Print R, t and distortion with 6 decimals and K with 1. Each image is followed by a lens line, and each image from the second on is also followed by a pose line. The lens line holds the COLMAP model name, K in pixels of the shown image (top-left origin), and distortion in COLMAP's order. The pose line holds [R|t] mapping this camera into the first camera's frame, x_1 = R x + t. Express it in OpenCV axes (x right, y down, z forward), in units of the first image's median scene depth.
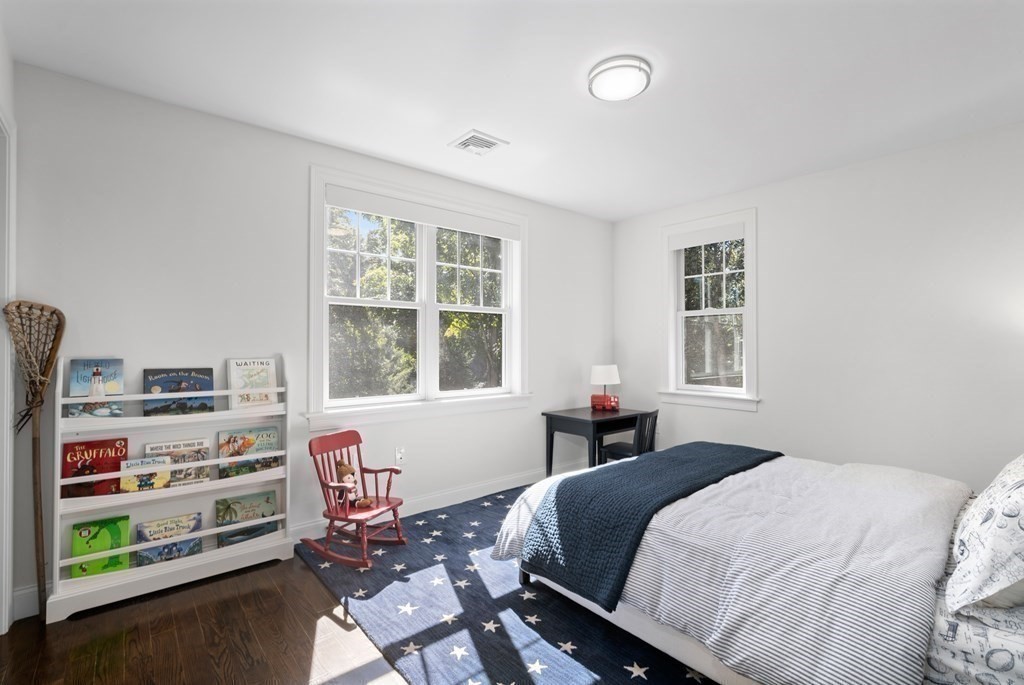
lens RADIAL K [[475.1, 0, 509.2], [0, 475.1, 337.6], [0, 0, 1]] dist [-0.001901, -0.000486]
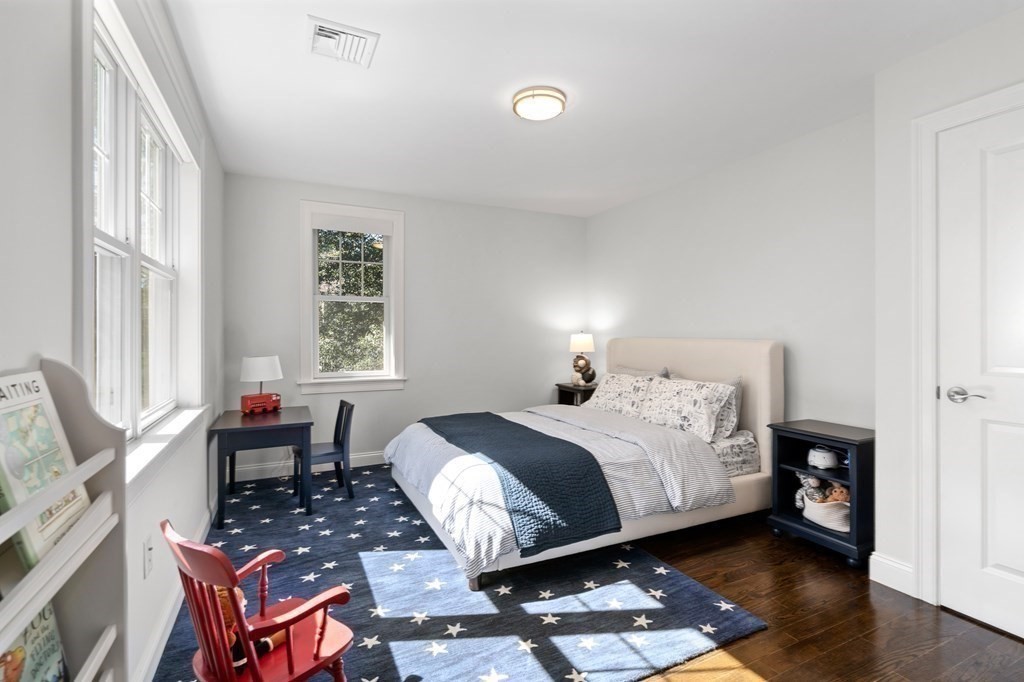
lens RADIAL K [[475.1, 0, 509.2], [0, 475.1, 336.1], [0, 0, 1]] dist [-0.001901, -0.000486]
pose [[0.227137, -0.001848, 0.973861, -0.885718], [-0.021772, 0.999739, 0.006975, 0.017168], [-0.973619, -0.022787, 0.227037, 0.767892]]
